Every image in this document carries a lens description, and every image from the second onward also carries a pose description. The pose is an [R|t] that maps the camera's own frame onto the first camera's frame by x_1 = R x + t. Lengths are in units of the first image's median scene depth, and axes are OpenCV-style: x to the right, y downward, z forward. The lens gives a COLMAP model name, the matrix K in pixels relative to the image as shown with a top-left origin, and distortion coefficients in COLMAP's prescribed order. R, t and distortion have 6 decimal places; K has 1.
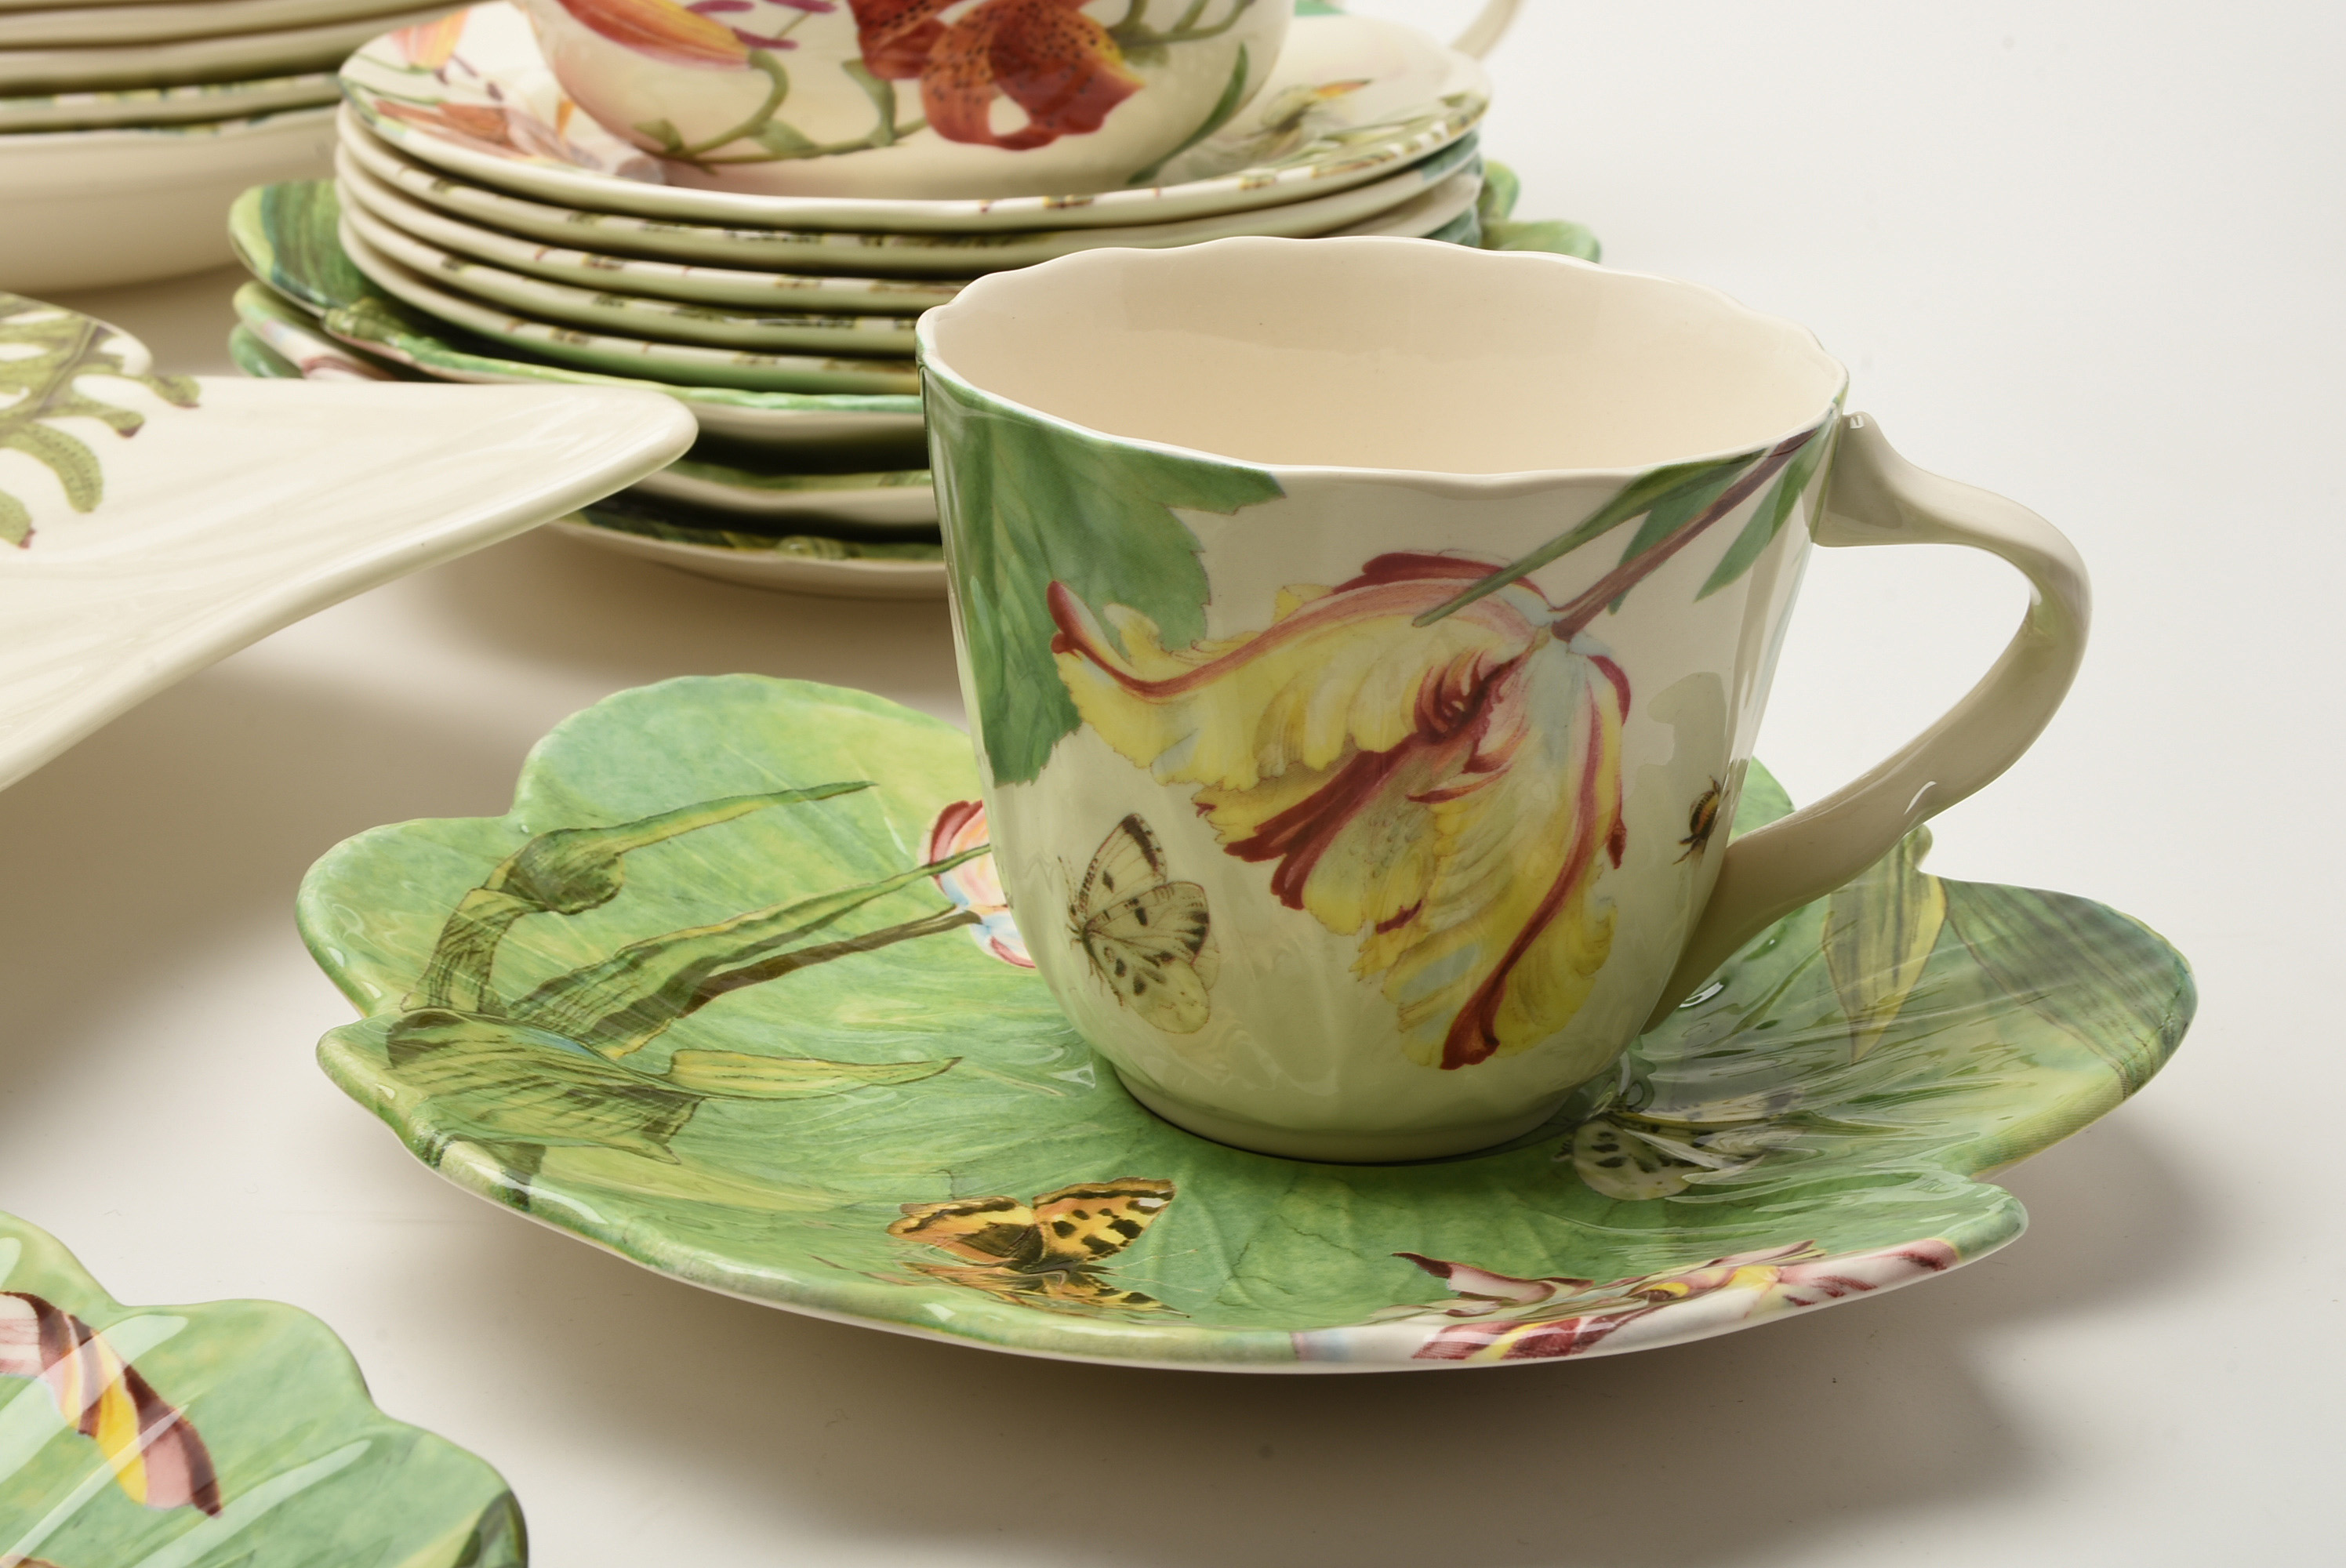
lens RADIAL K [[5026.0, 0, 1173.0], [0, 5026.0, 784.0], [0, 0, 1]] dist [-0.009060, -0.051481]
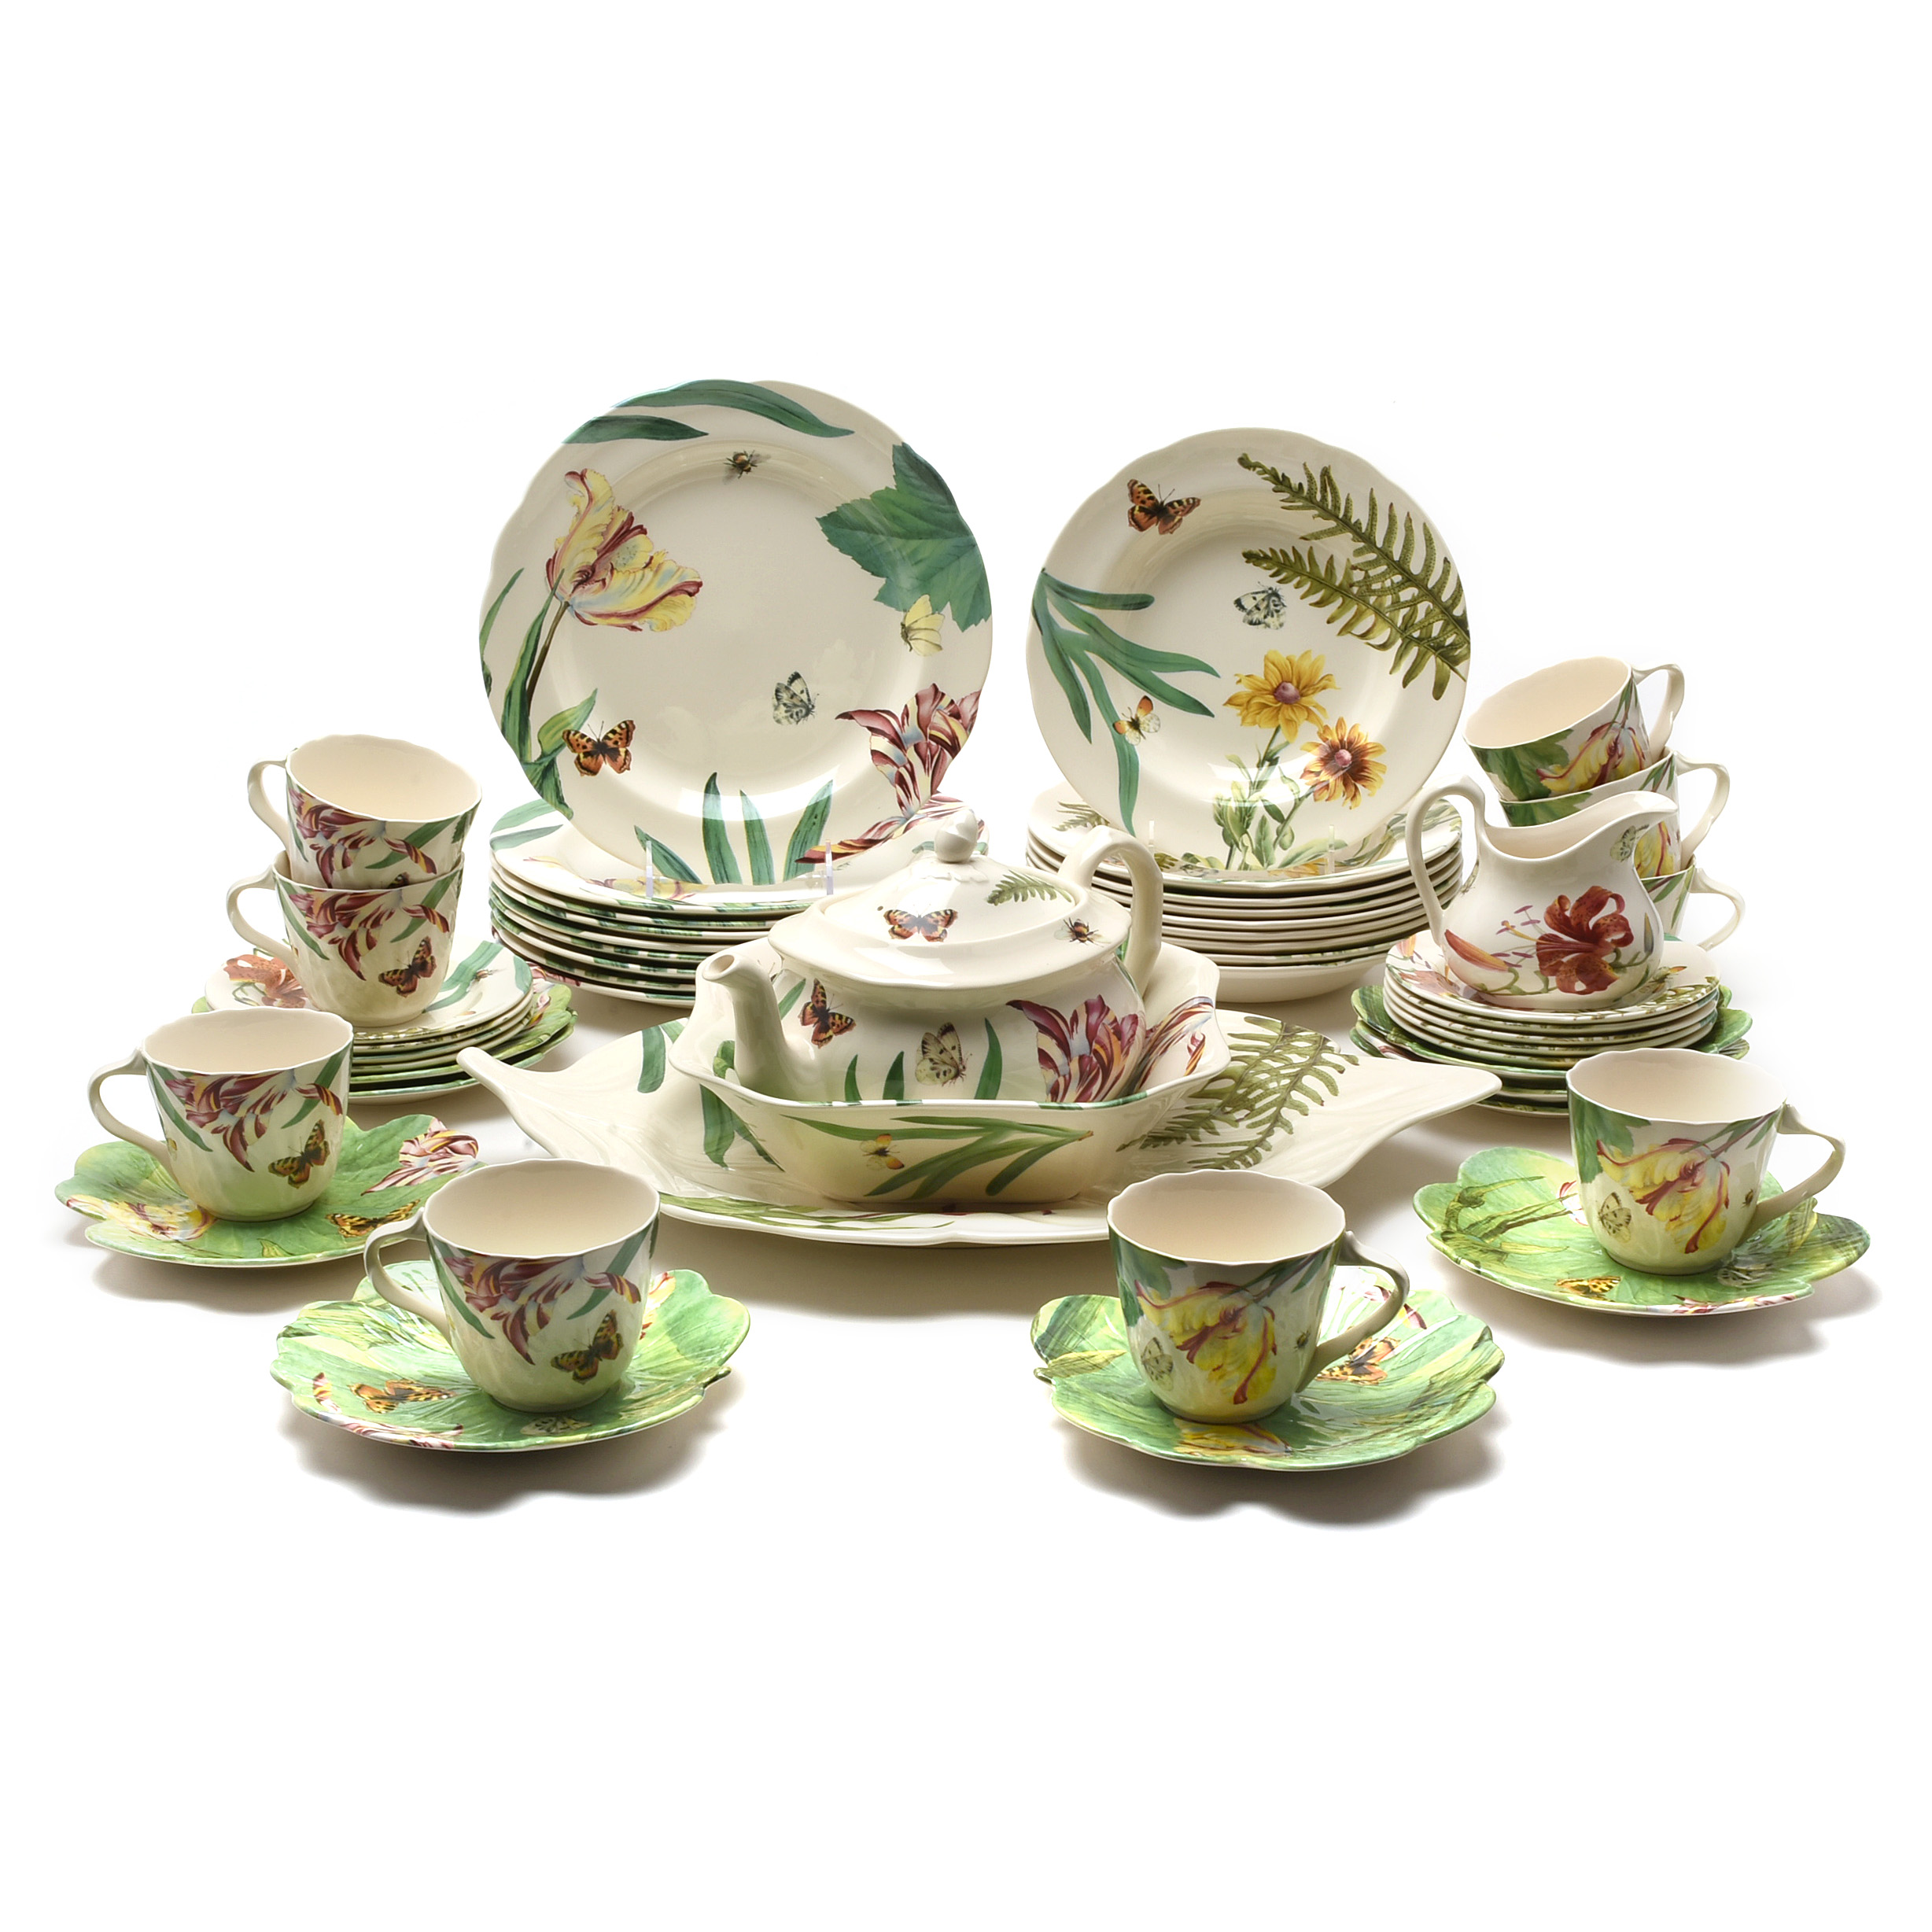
lens RADIAL K [[3561.1, 0, 938.1], [0, 3561.1, 1013.9], [0, 0, 1]] dist [-0.005697, 0.020880]
pose [[0.982590, 0.030960, -0.183189, -0.022454], [-0.033843, 0.999347, -0.012631, -0.086897], [0.182679, 0.018611, 0.982997, -2.085668]]
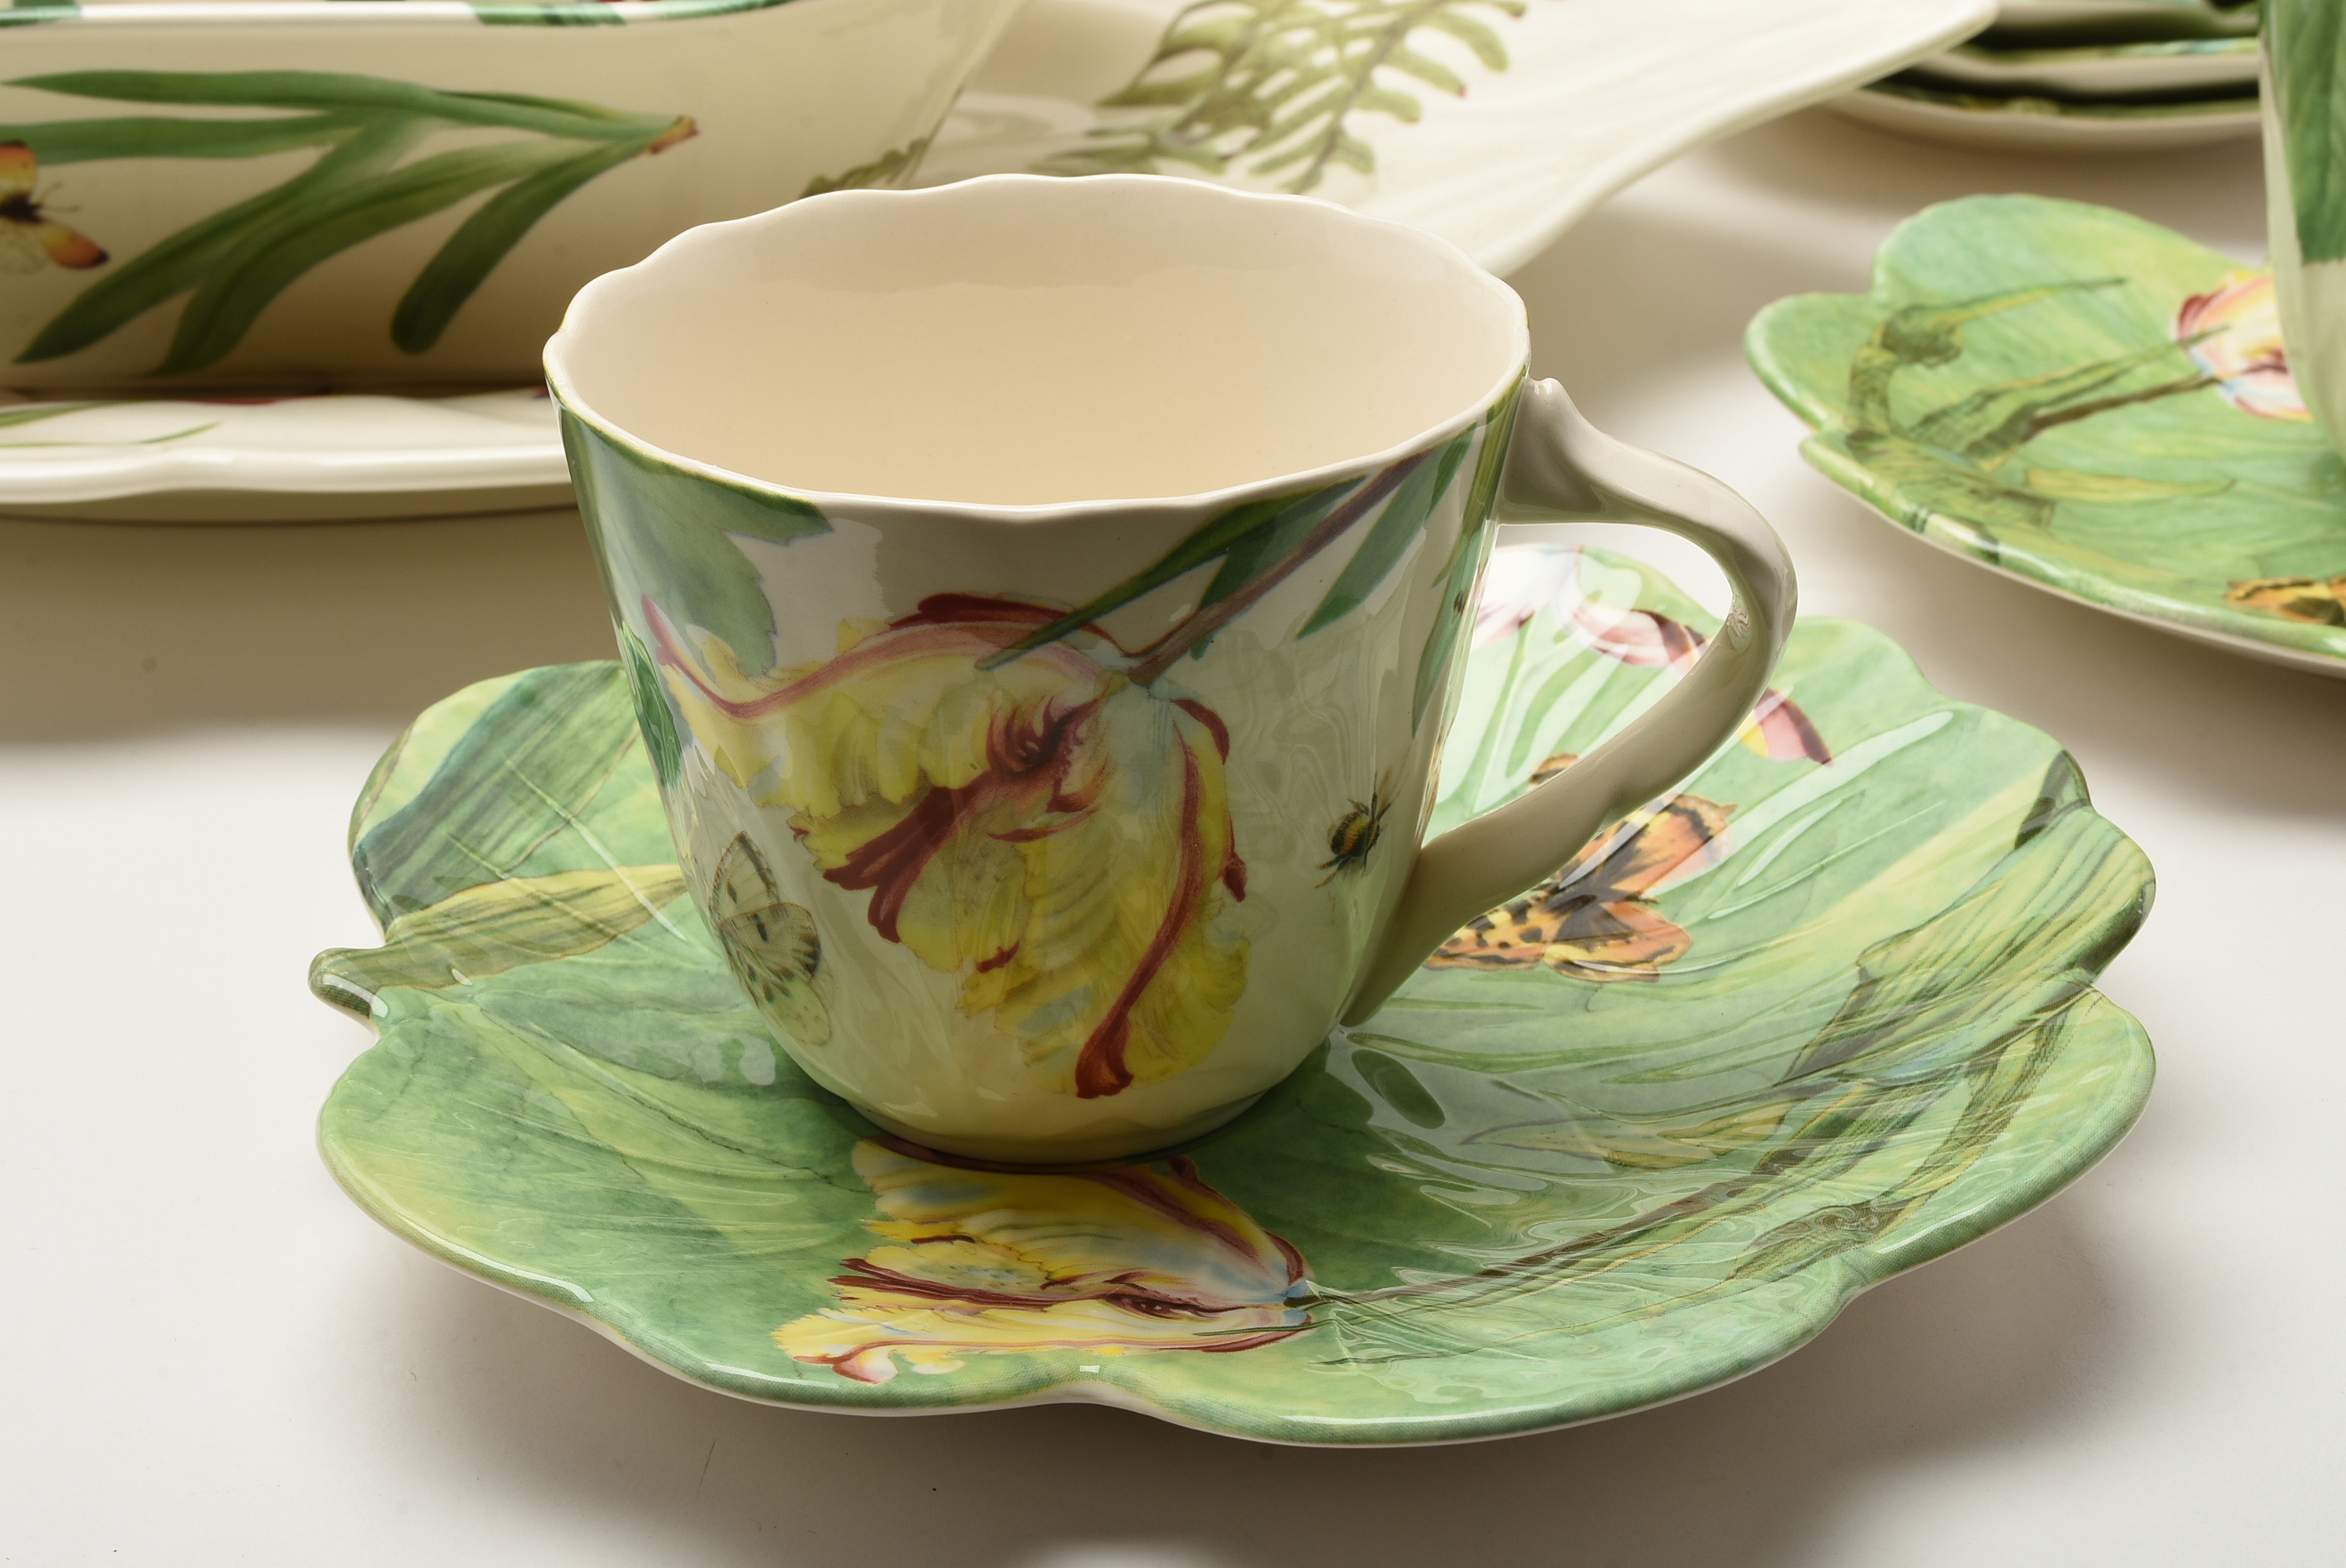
lens RADIAL K [[3936.7, 0, 1173.0], [0, 3936.7, 784.0], [0, 0, 1]] dist [-0.023871, -0.055683]
pose [[0.986933, 0.031809, -0.157958, -0.159136], [-0.016464, 0.995097, 0.097522, 0.039861], [0.160286, -0.093647, 0.982618, -0.062581]]
